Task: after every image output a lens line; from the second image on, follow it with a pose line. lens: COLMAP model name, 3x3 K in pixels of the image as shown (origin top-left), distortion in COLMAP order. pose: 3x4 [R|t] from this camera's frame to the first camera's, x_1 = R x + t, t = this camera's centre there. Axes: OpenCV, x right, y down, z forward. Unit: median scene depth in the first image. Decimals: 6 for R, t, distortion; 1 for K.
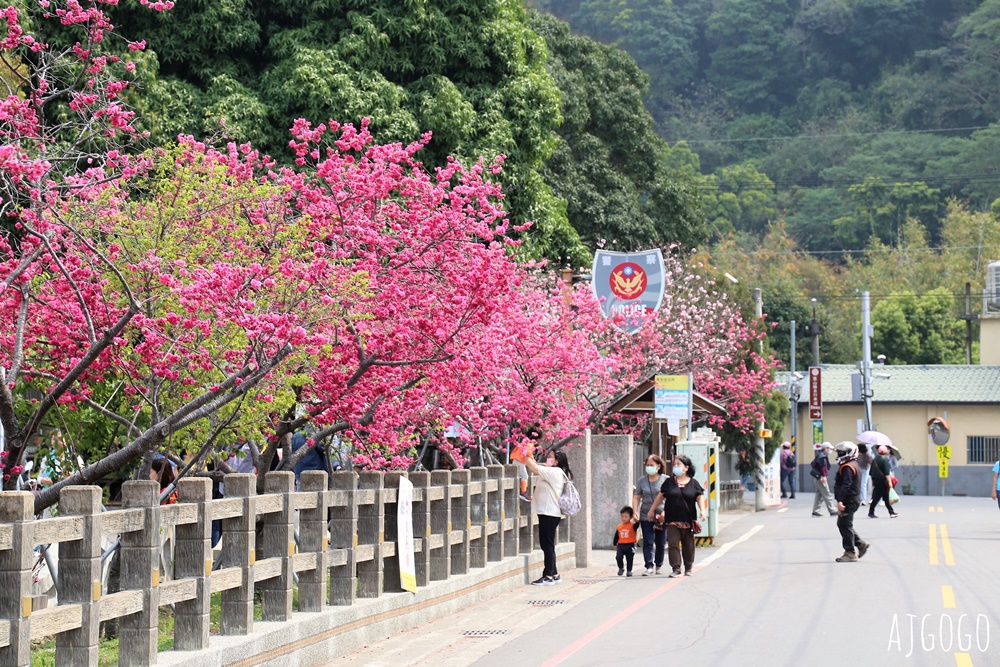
lens RADIAL K [[2923.5, 0, 508.3], [0, 2923.5, 350.2], [0, 0, 1]] dist [0.569225, 0.000000]
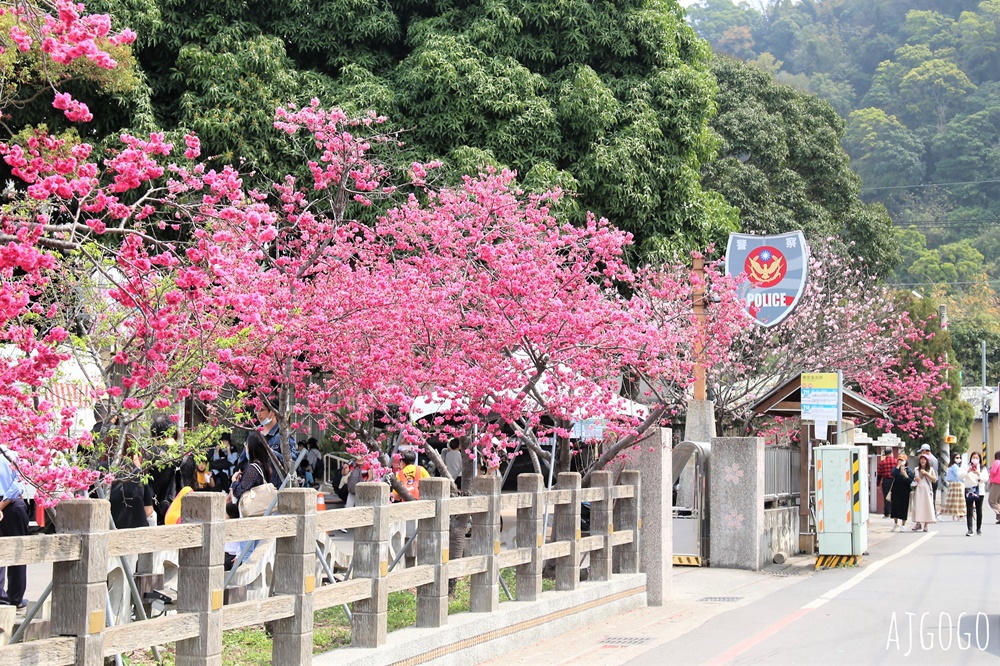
lens RADIAL K [[1943.2, 0, 478.9], [0, 1943.2, 333.8], [0, 0, 1]] dist [0.209064, 0.000000]
pose [[0.986596, 0.000354, -0.163179, 0.041240], [-0.004394, 0.999693, -0.024401, 0.009589], [0.163120, 0.024791, 0.986295, 0.310558]]
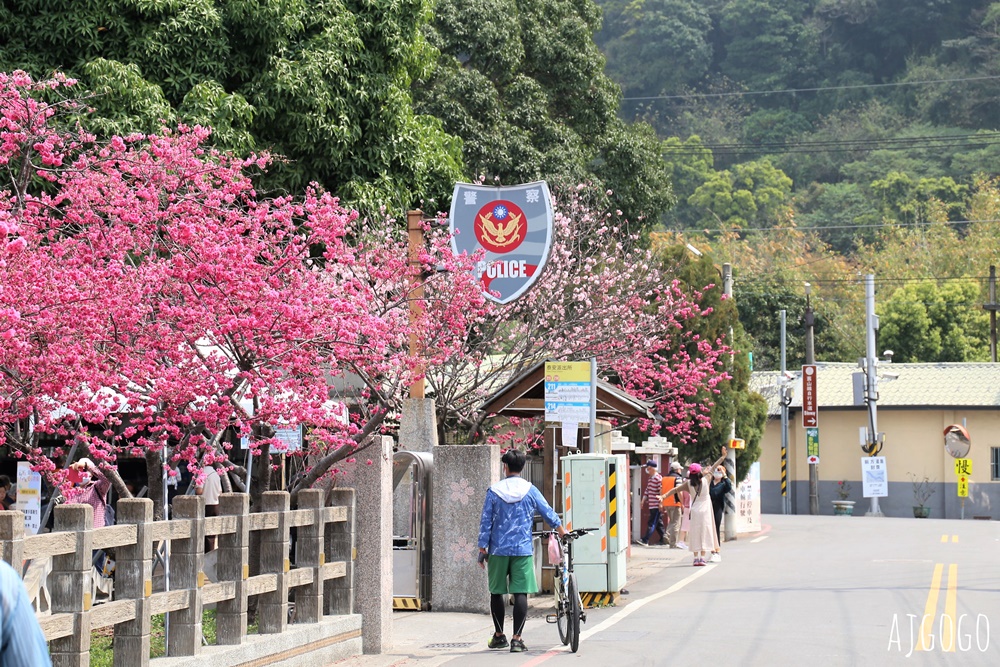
lens RADIAL K [[2923.5, 0, 503.2], [0, 2923.5, 341.7], [0, 0, 1]] dist [0.569225, 0.000000]
pose [[0.999926, -0.000558, -0.012187, 0.039770], [0.000475, 0.999977, -0.006822, 0.007019], [0.012191, 0.006816, 0.999902, 0.234105]]
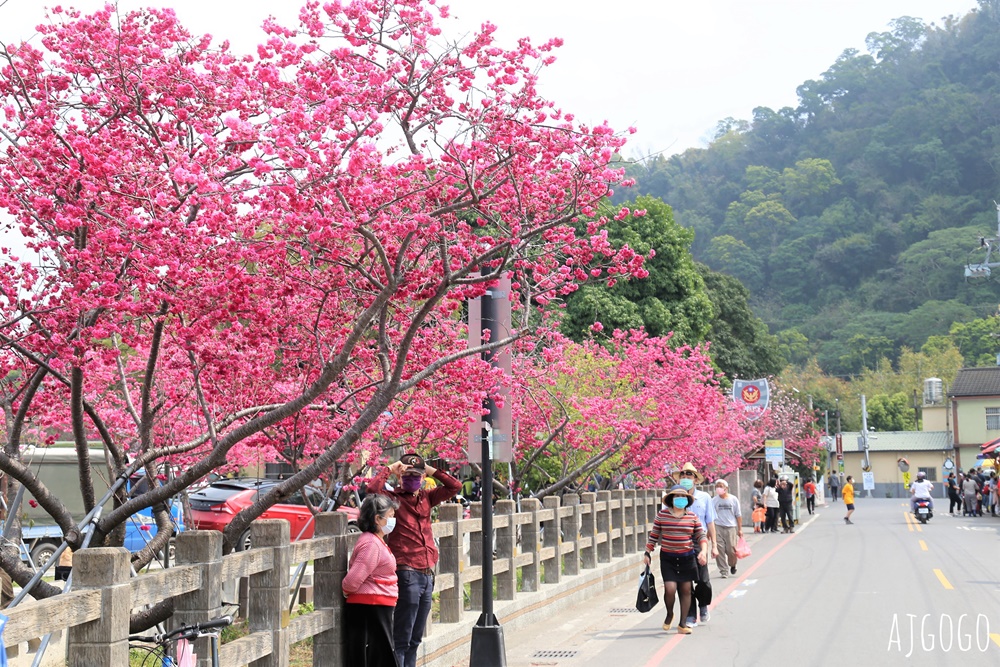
lens RADIAL K [[1501.1, 0, 502.2], [0, 1501.1, 333.7], [0, 0, 1]] dist [0.083060, 0.000000]
pose [[0.993752, -0.029572, -0.107625, -0.013564], [0.022706, 0.997662, -0.064464, -0.001731], [0.109280, 0.061618, 0.992099, -0.049213]]
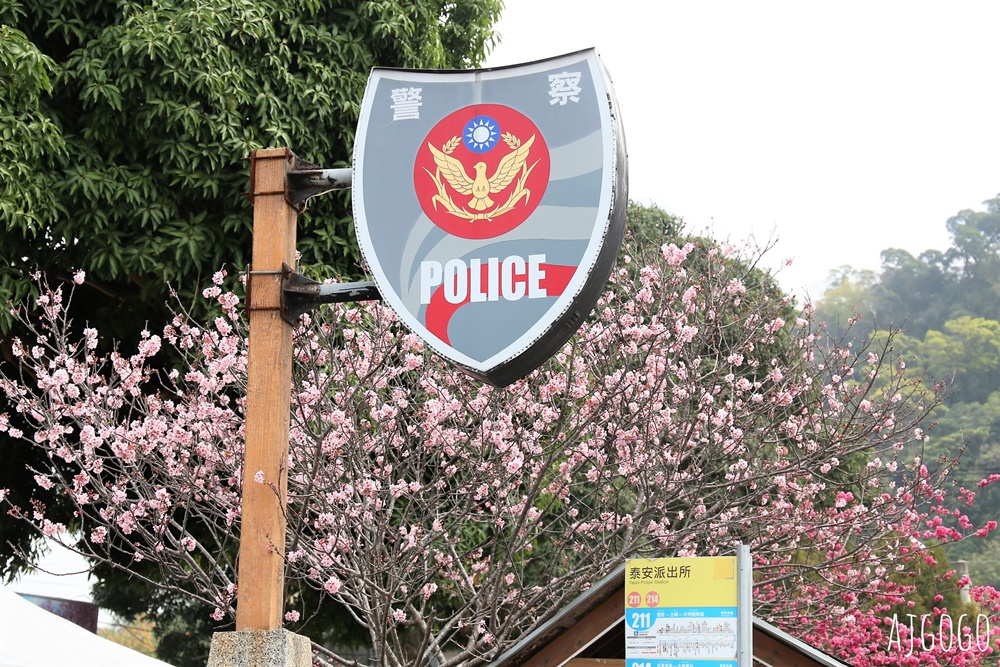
lens RADIAL K [[1953.2, 0, 495.0], [0, 1953.2, 310.5], [0, 0, 1]] dist [0.244426, 0.000000]
pose [[0.990366, -0.017356, -0.137382, 0.052758], [-0.011826, 0.977888, -0.208794, 0.020699], [0.137968, 0.208407, 0.968262, 0.657782]]
